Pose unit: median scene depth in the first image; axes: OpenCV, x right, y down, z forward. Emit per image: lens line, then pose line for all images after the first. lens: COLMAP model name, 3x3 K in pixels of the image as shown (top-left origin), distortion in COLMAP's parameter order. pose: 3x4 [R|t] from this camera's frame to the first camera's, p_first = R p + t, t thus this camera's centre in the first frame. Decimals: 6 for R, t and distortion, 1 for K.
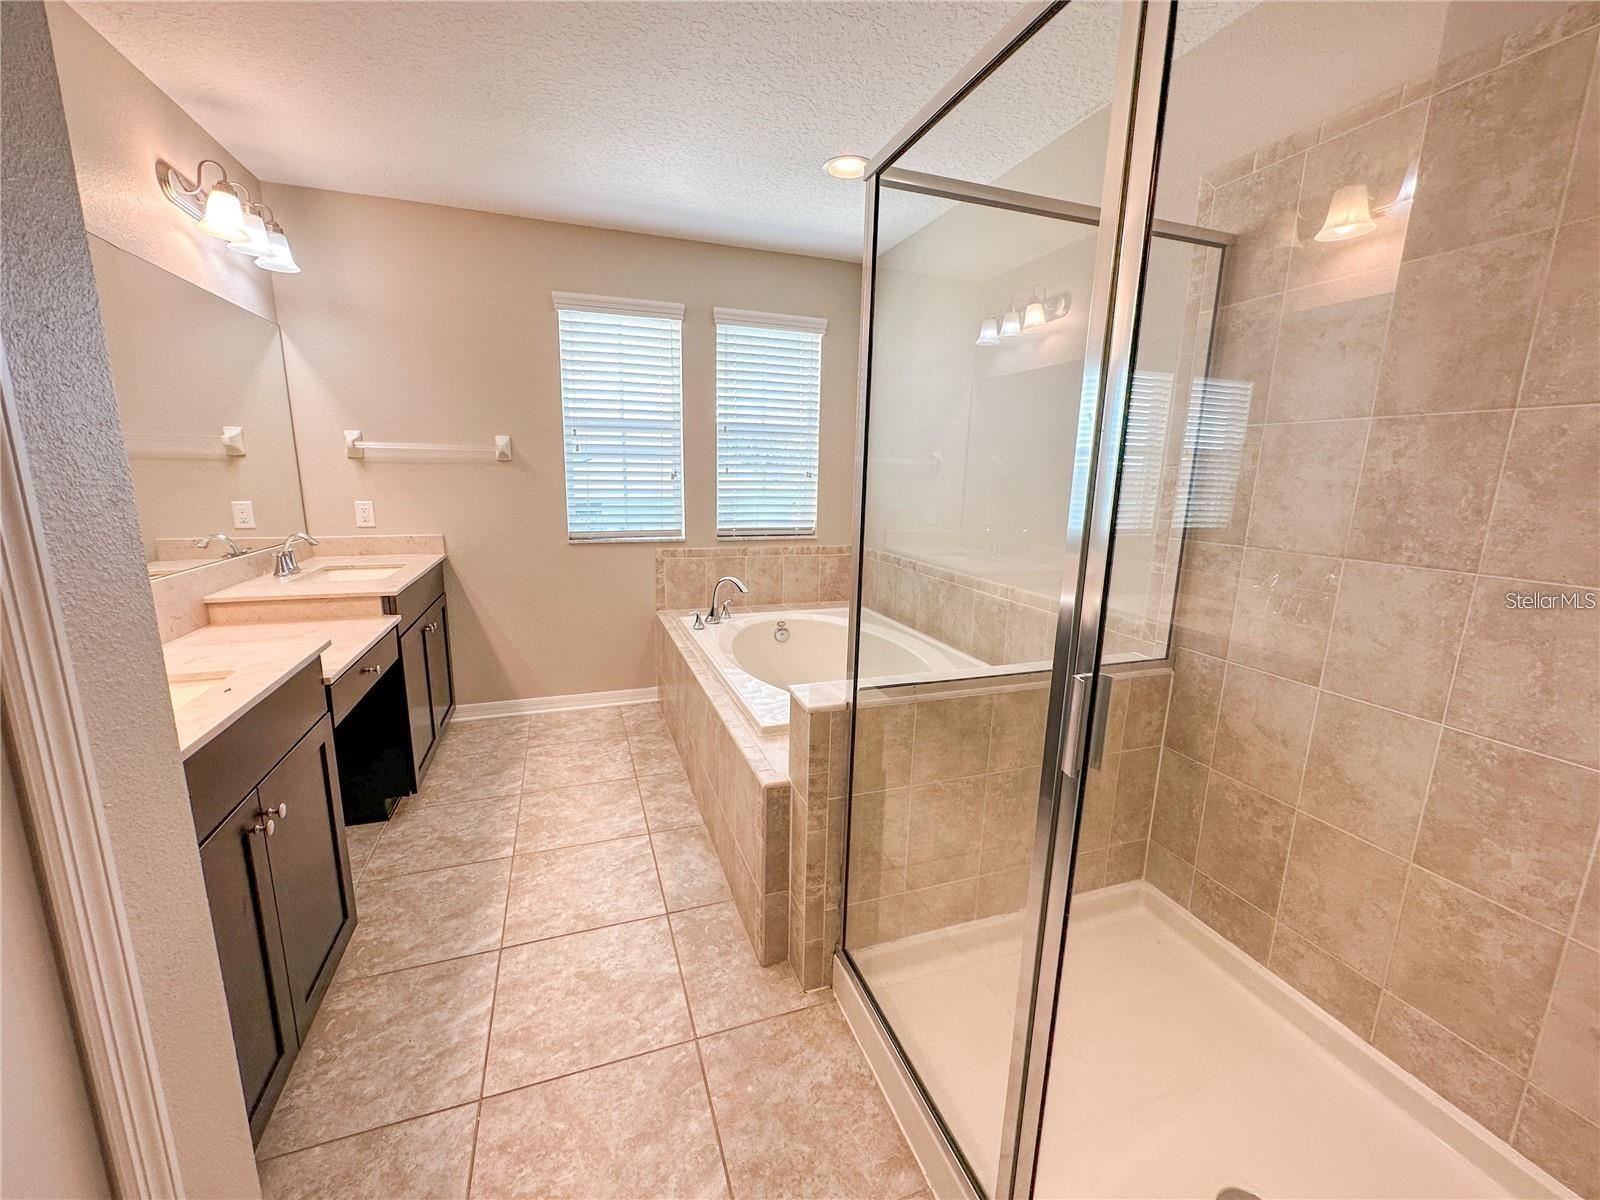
lens RADIAL K [[643.2, 0, 799.0], [0, 643.2, 599.3], [0, 0, 1]] dist [-0.003130, 0.000918]
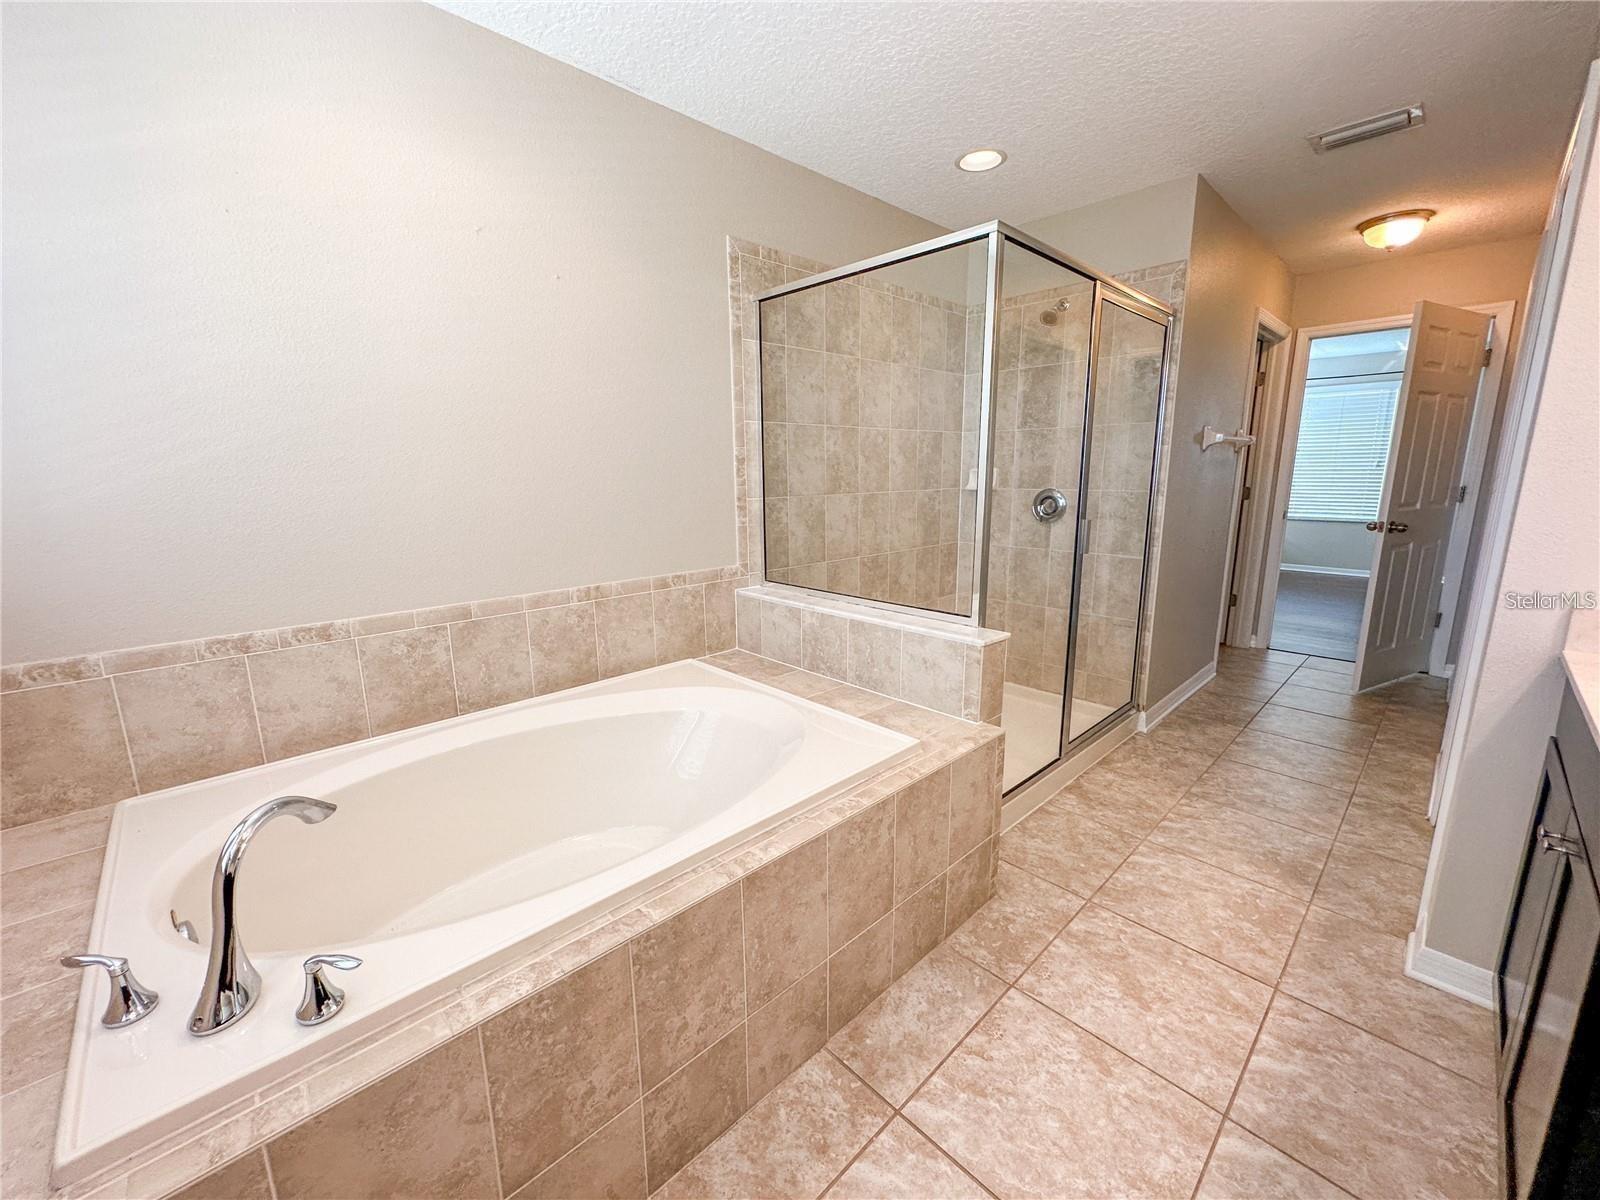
lens RADIAL K [[643.2, 0, 799.0], [0, 643.2, 599.3], [0, 0, 1]] dist [-0.003130, 0.000918]
pose [[-0.410045, -0.197745, 0.890371, -0.520930], [0.179118, 0.939744, 0.291201, -0.190634], [-0.894304, 0.278887, -0.349917, 0.996403]]
